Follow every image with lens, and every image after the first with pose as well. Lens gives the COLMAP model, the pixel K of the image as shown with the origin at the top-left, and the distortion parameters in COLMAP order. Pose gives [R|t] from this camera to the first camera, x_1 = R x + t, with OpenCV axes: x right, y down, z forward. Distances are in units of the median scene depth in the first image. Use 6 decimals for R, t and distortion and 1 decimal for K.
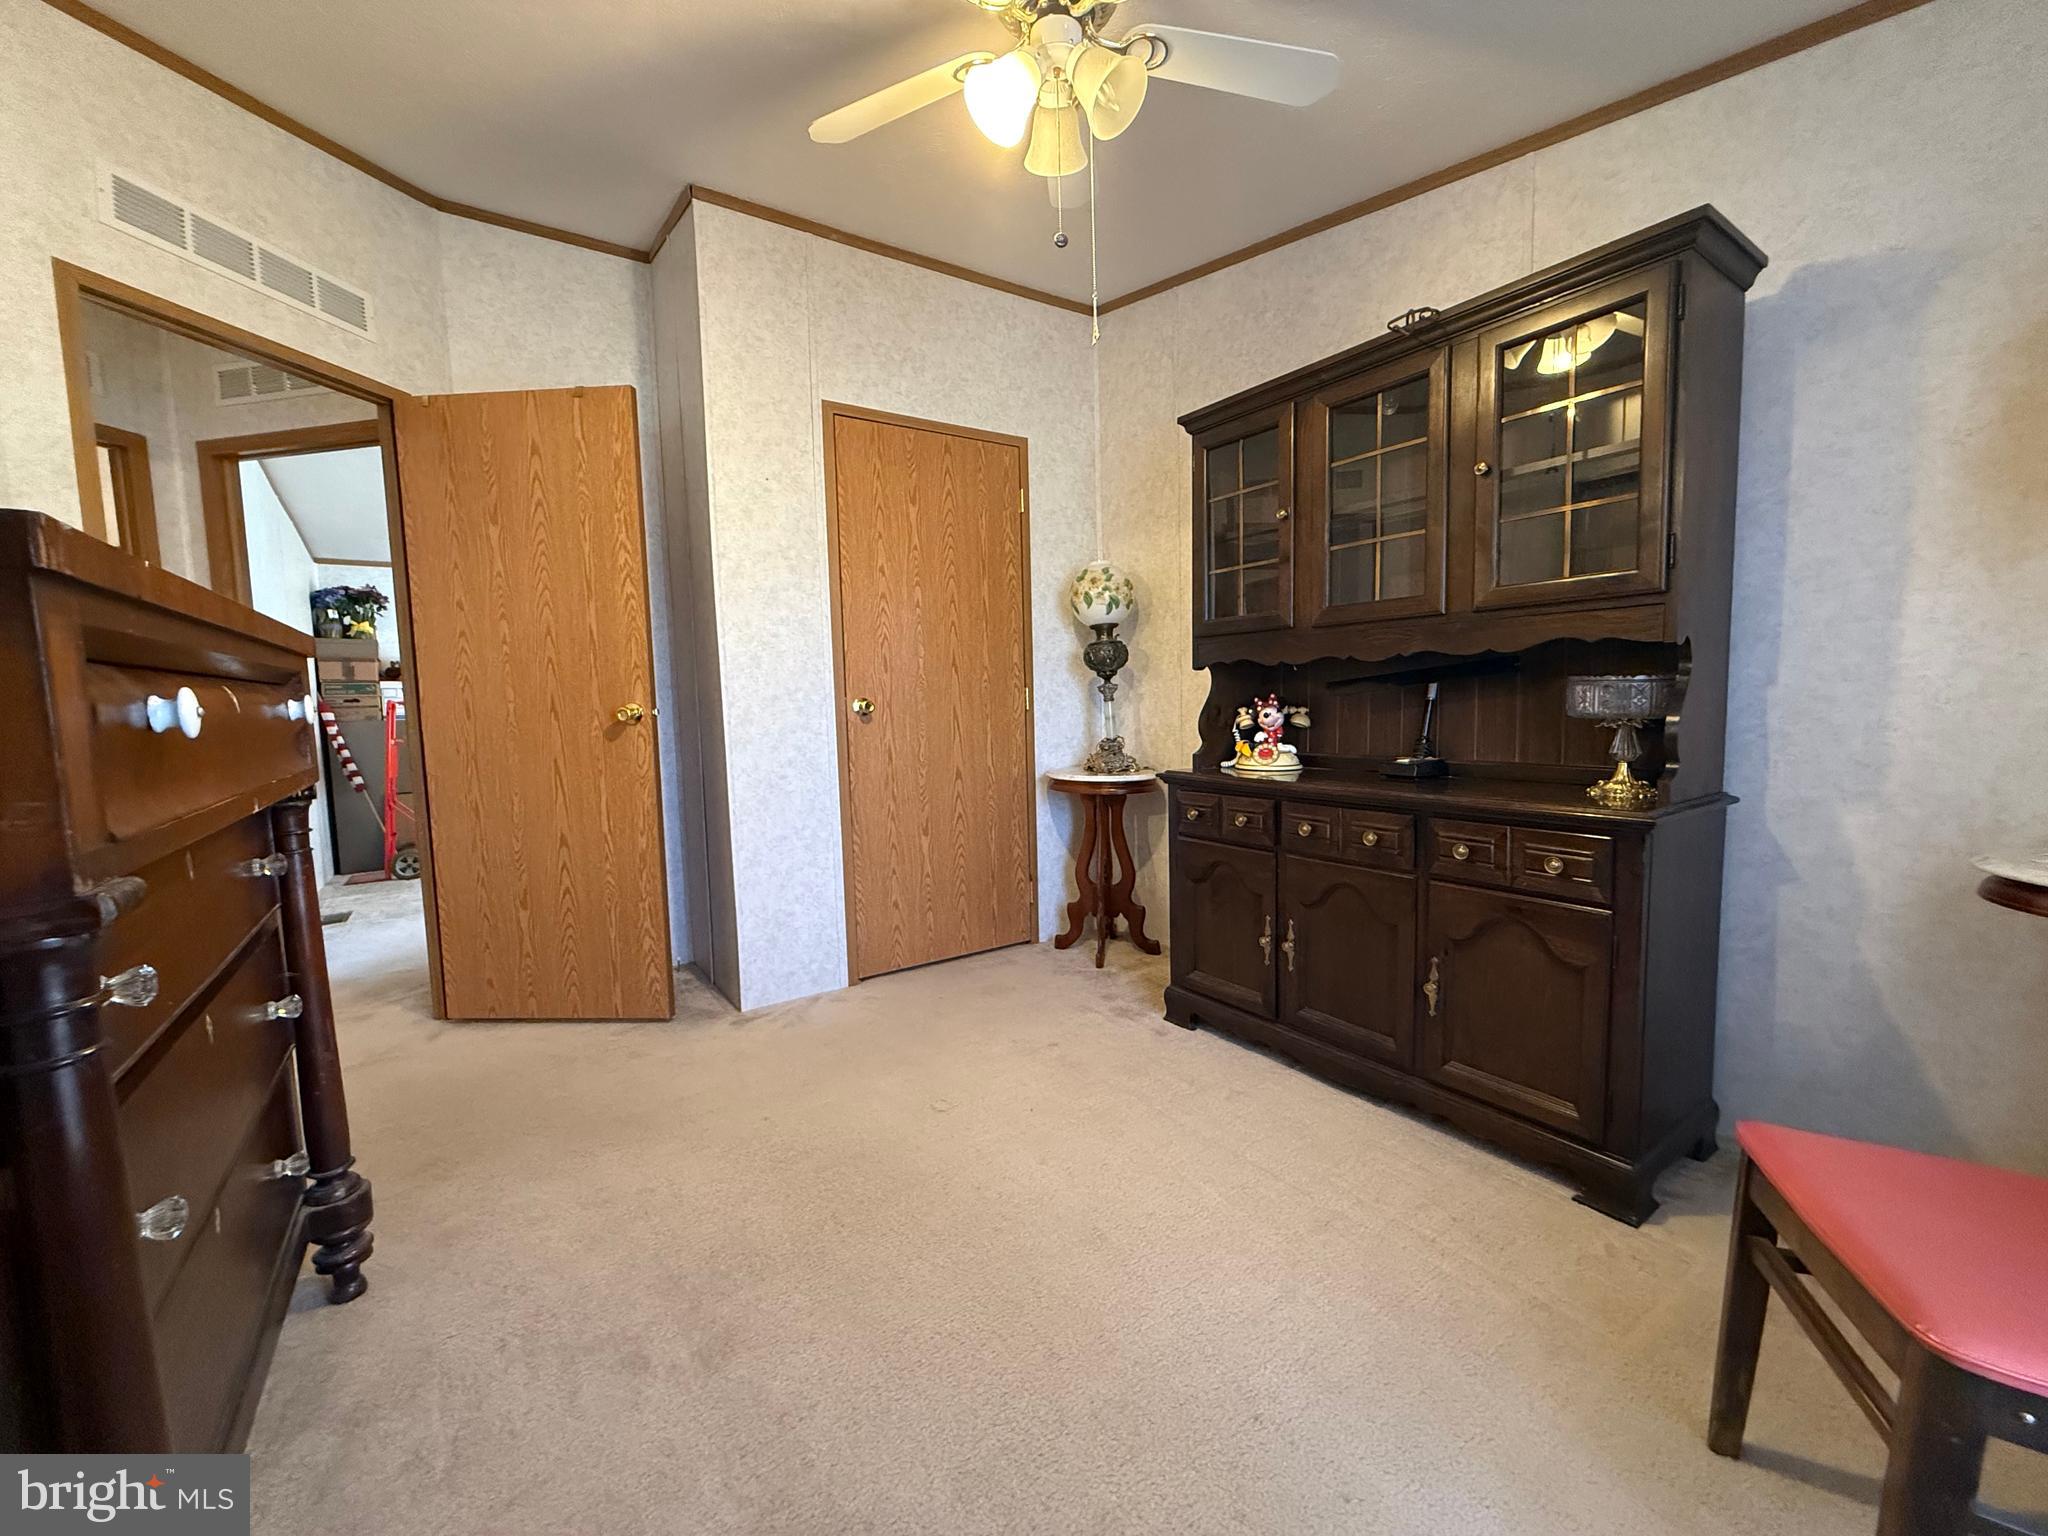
lens RADIAL K [[812.7, 0, 1020.8], [0, 812.7, 764.7], [0, 0, 1]] dist [-0.002116, -0.000204]
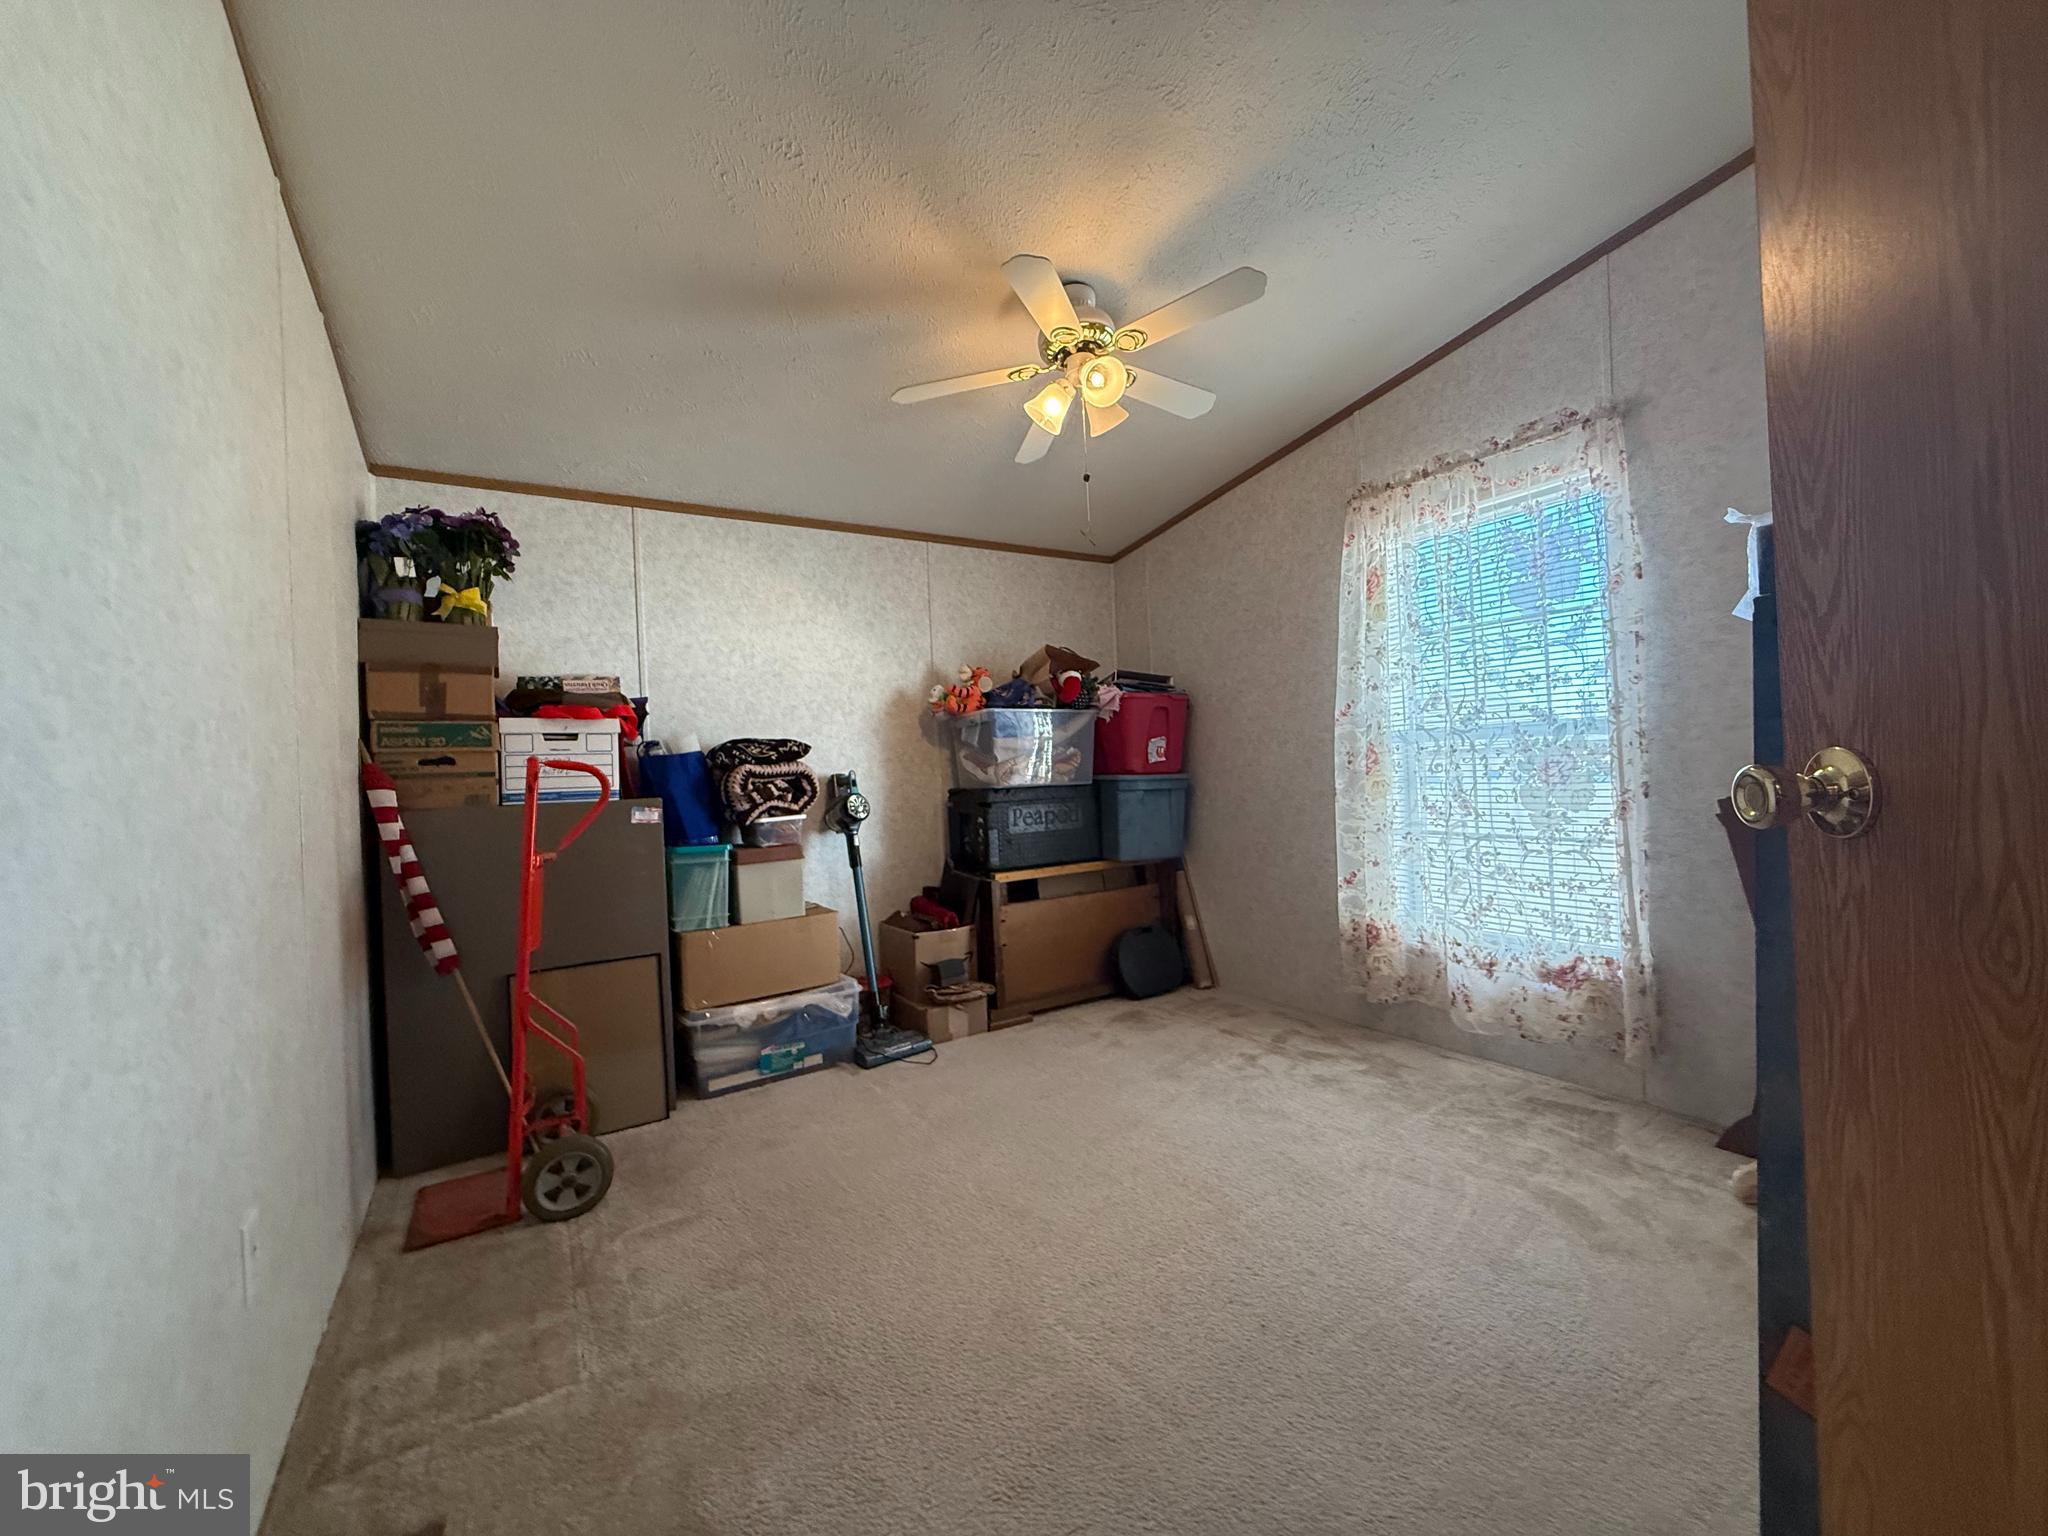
lens RADIAL K [[812.7, 0, 1028.2], [0, 812.7, 766.9], [0, 0, 1]] dist [-0.002116, -0.000204]
pose [[0.999480, -0.012417, -0.029763, -0.488545], [0.010076, 0.996936, -0.077573, -0.038210], [0.030635, 0.077232, 0.996542, 0.568663]]
